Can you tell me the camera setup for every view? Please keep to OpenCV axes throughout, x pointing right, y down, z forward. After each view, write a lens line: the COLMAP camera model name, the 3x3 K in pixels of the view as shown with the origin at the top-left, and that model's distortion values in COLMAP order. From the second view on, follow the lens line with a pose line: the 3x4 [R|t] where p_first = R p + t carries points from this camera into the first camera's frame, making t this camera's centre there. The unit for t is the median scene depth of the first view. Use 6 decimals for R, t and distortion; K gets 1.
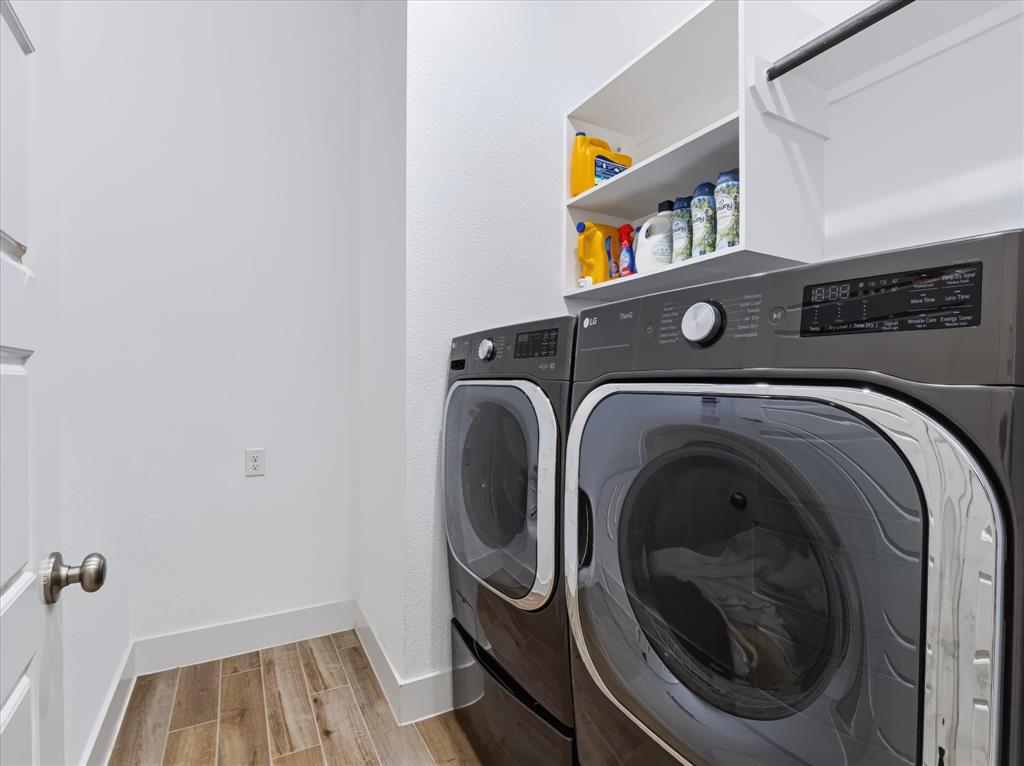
lens RADIAL K [[503.1, 0, 510.8], [0, 503.1, 383.7], [0, 0, 1]] dist [-0.011454, -0.000990]
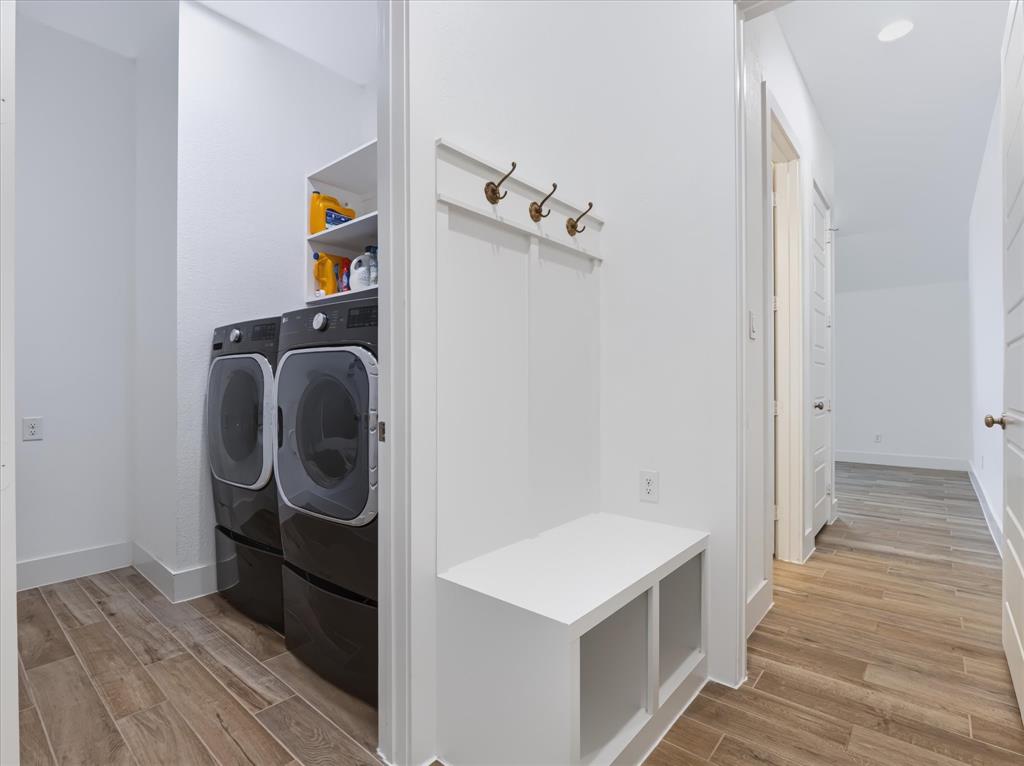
lens RADIAL K [[503.1, 0, 512.9], [0, 503.1, 383.1], [0, 0, 1]] dist [-0.011454, -0.000990]
pose [[0.934511, -0.005447, 0.355892, 0.160207], [0.006710, 0.999975, -0.002315, 0.070738], [-0.355870, 0.004551, 0.934524, -0.604834]]
